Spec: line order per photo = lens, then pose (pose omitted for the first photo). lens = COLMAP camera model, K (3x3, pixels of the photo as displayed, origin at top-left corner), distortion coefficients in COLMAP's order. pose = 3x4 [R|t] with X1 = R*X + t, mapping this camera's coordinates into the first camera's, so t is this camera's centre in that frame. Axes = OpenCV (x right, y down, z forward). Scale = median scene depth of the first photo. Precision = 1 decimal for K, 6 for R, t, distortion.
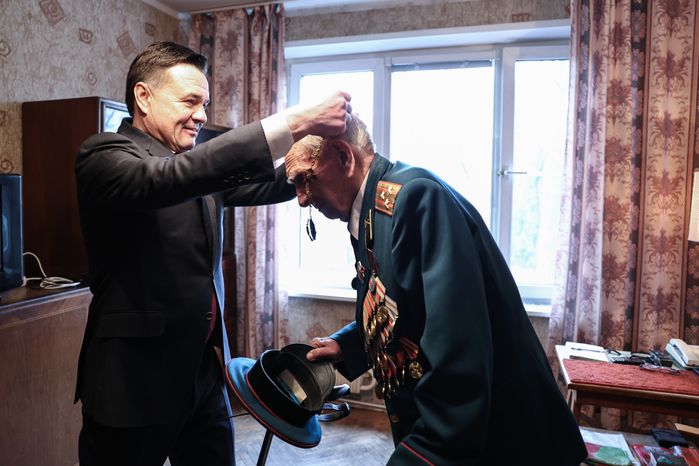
lens RADIAL K [[530.8, 0, 329.2], [0, 530.8, 217.7], [0, 0, 1]] dist [-0.112869, 0.104489]
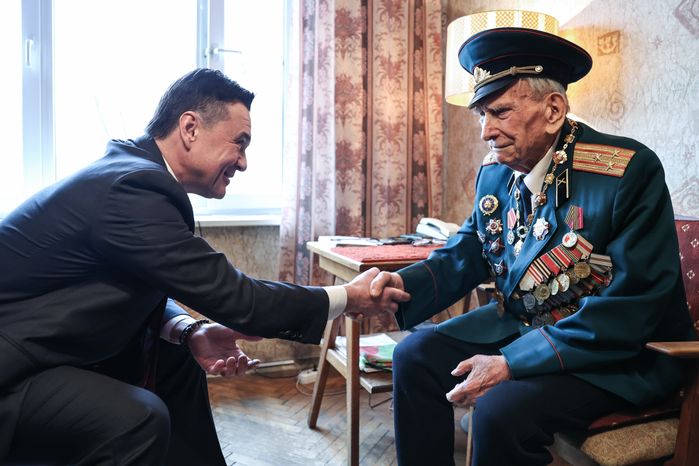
lens RADIAL K [[559.5, 0, 352.3], [0, 559.5, 192.0], [0, 0, 1]] dist [-0.096846, 0.082110]
pose [[0.773897, -0.035537, 0.632314, -0.046011], [0.037584, 0.999242, 0.010160, 0.147371], [-0.632196, 0.015902, 0.774645, 0.262167]]
